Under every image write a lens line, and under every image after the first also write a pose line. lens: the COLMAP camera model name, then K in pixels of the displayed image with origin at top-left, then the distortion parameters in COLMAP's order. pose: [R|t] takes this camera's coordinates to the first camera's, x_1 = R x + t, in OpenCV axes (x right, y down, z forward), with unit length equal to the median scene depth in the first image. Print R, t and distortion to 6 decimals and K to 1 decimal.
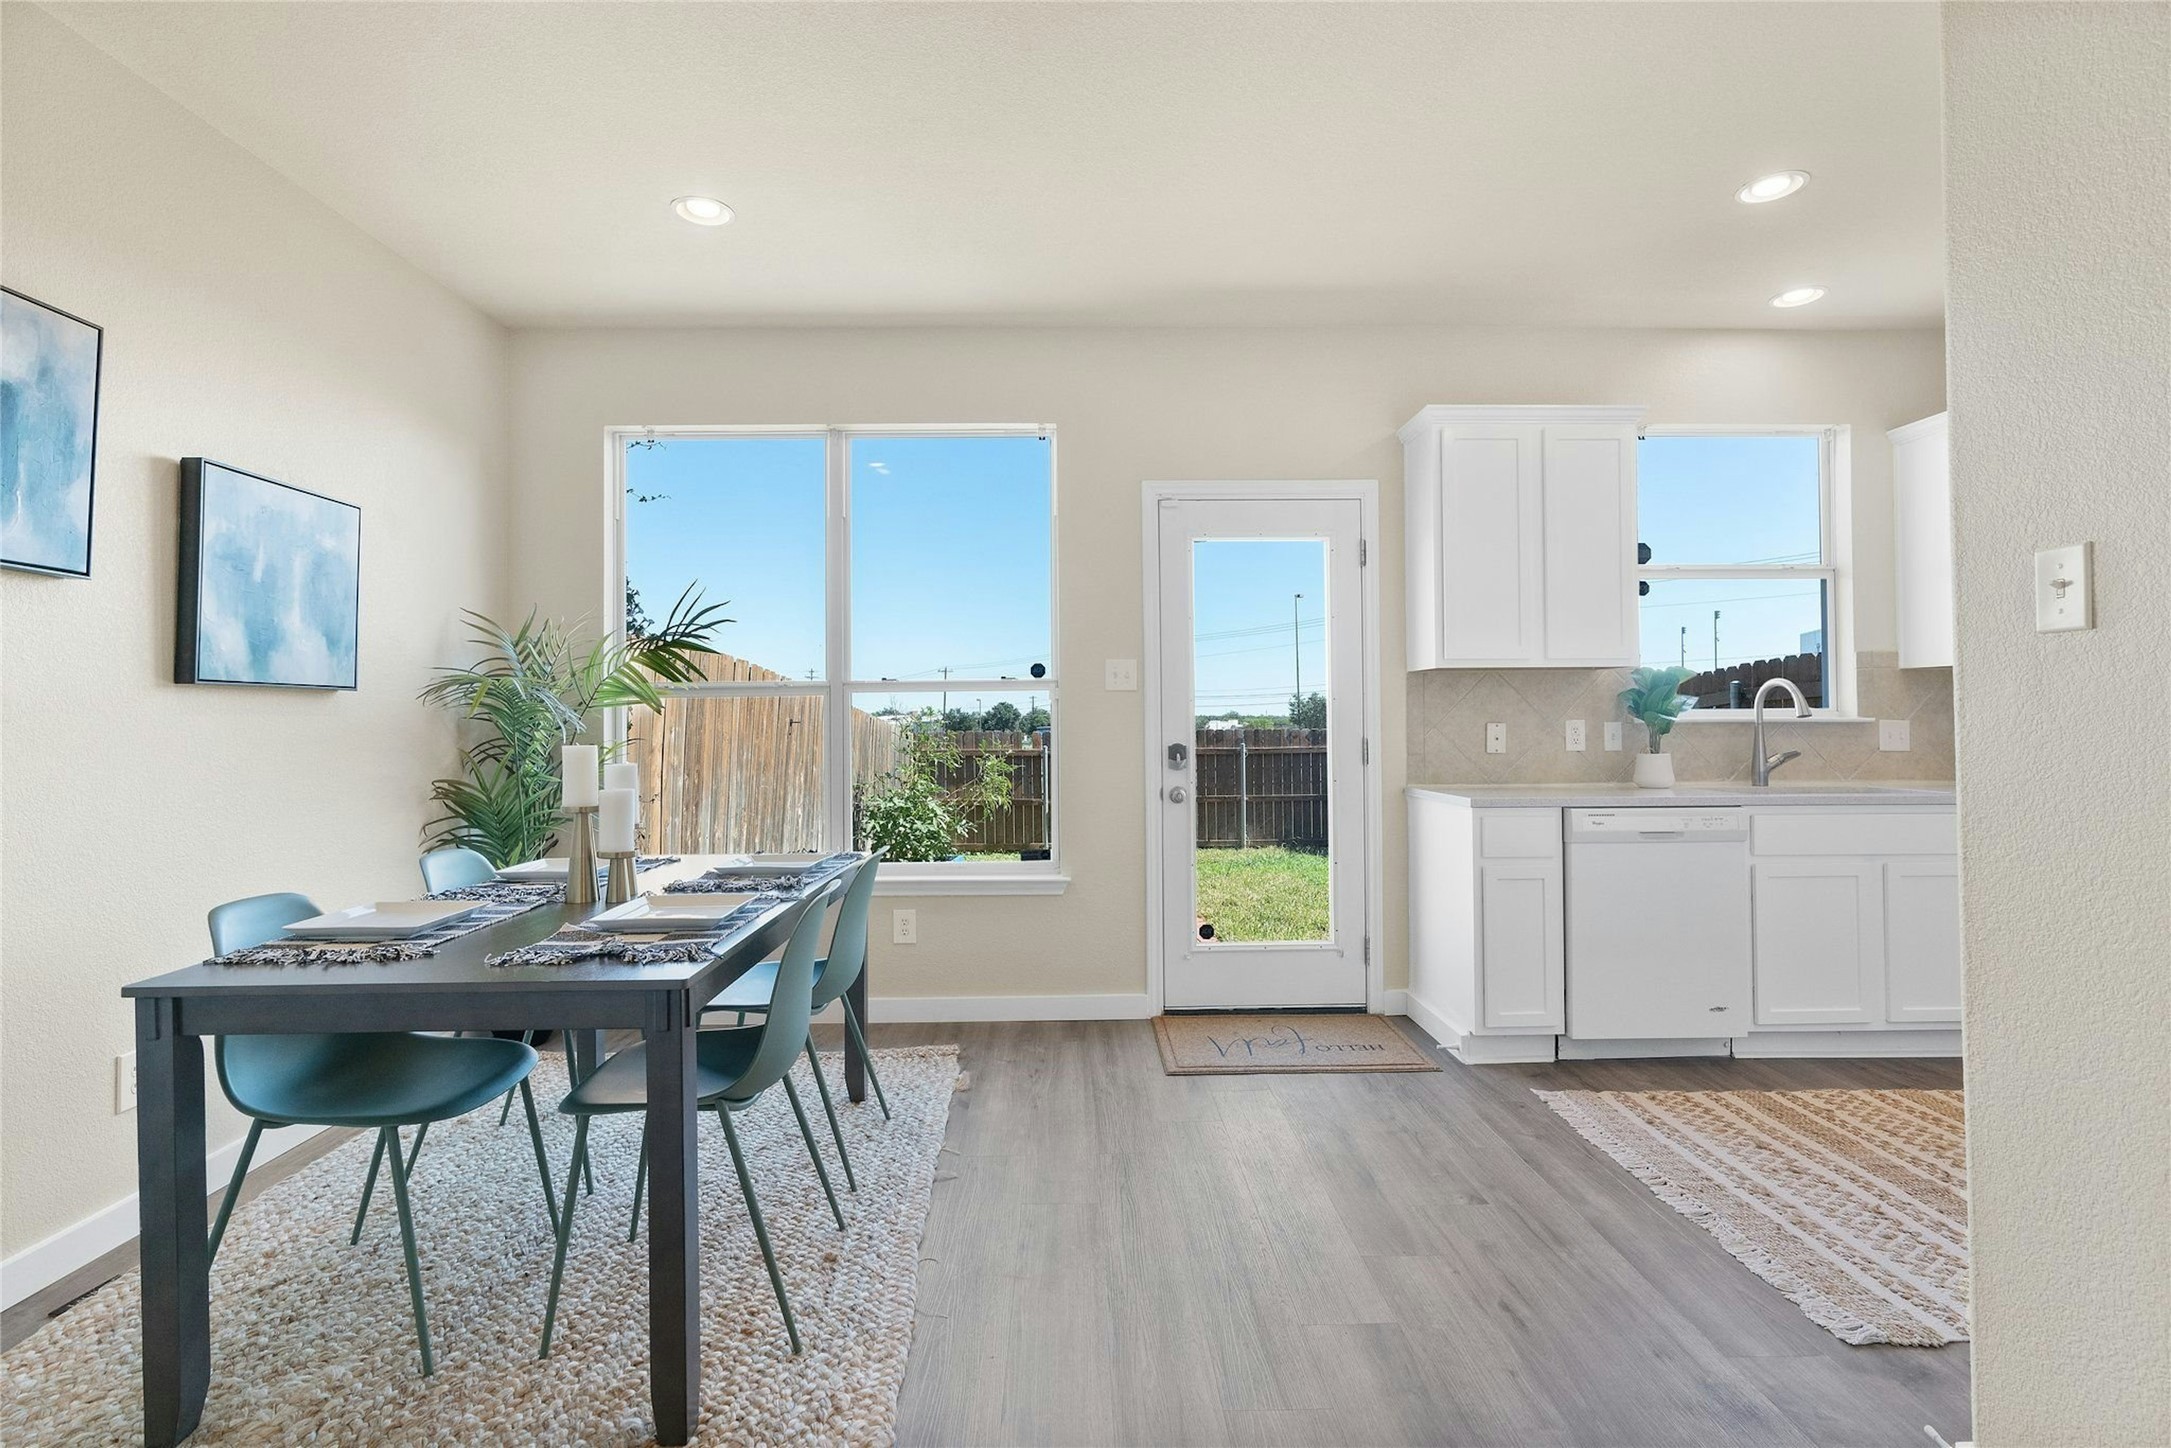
lens RADIAL K [[993.5, 0, 1085.5], [0, 993.5, 700.5], [0, 0, 1]] dist [-0.007462, 0.002428]
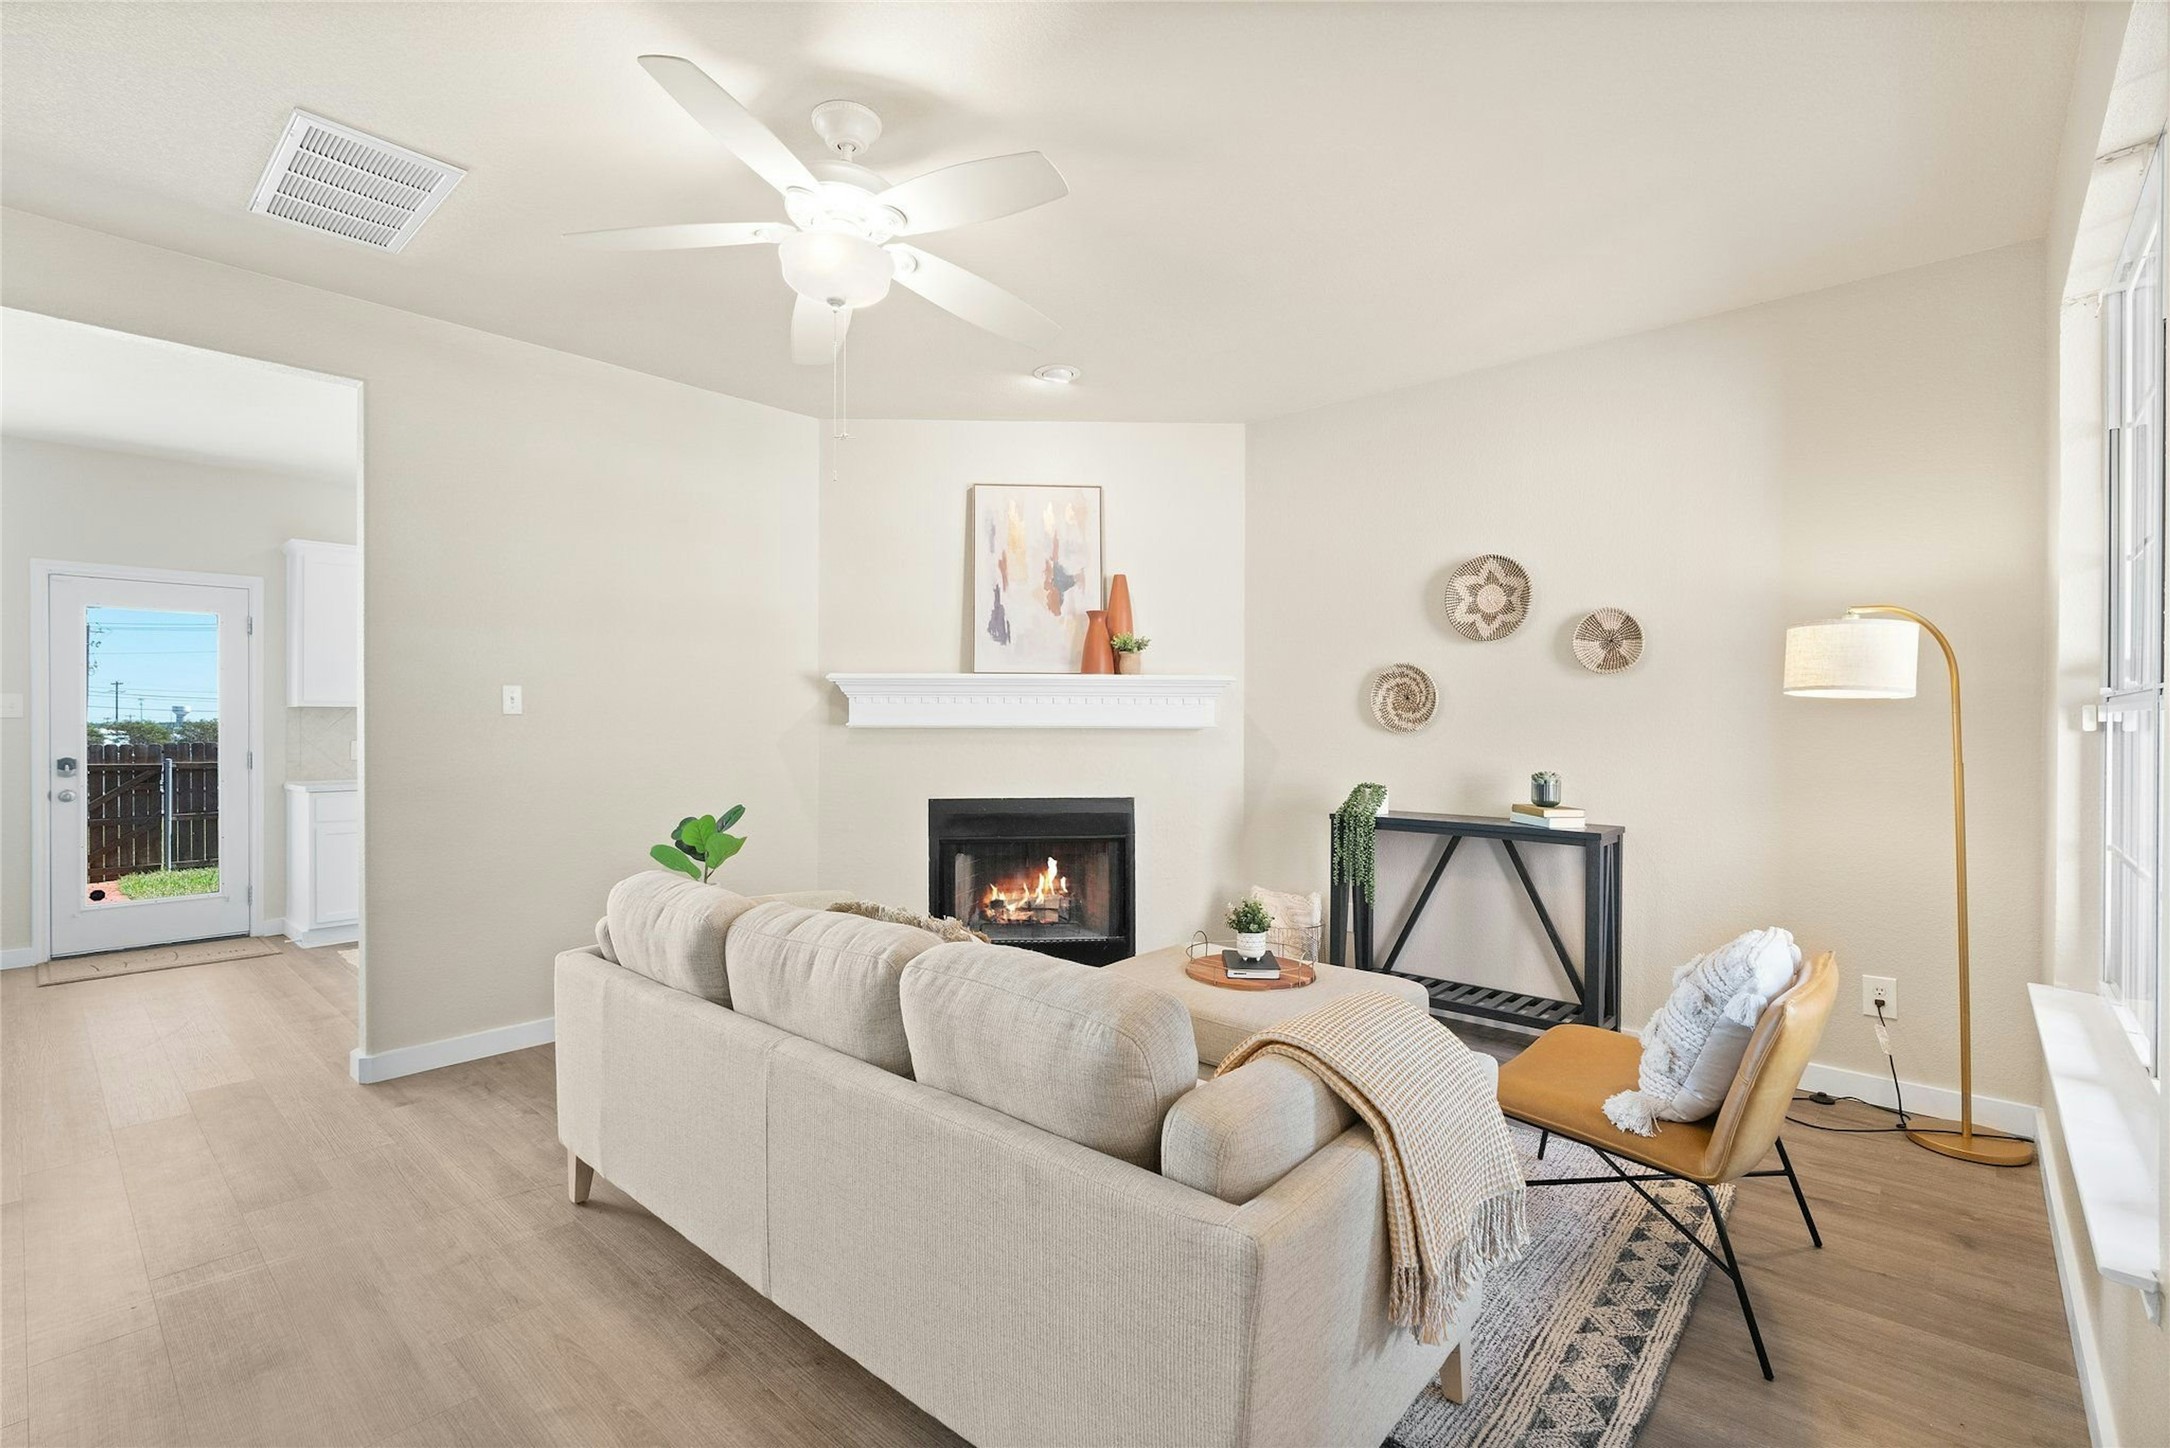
lens RADIAL K [[981.4, 0, 1086.2], [0, 981.4, 722.5], [0, 0, 1]] dist [-0.003223, 0.000001]
pose [[0.686817, 0.006387, 0.726803, 0.078483], [-0.016213, 0.999847, 0.006535, -0.035202], [-0.726650, -0.016272, 0.686815, -0.915911]]
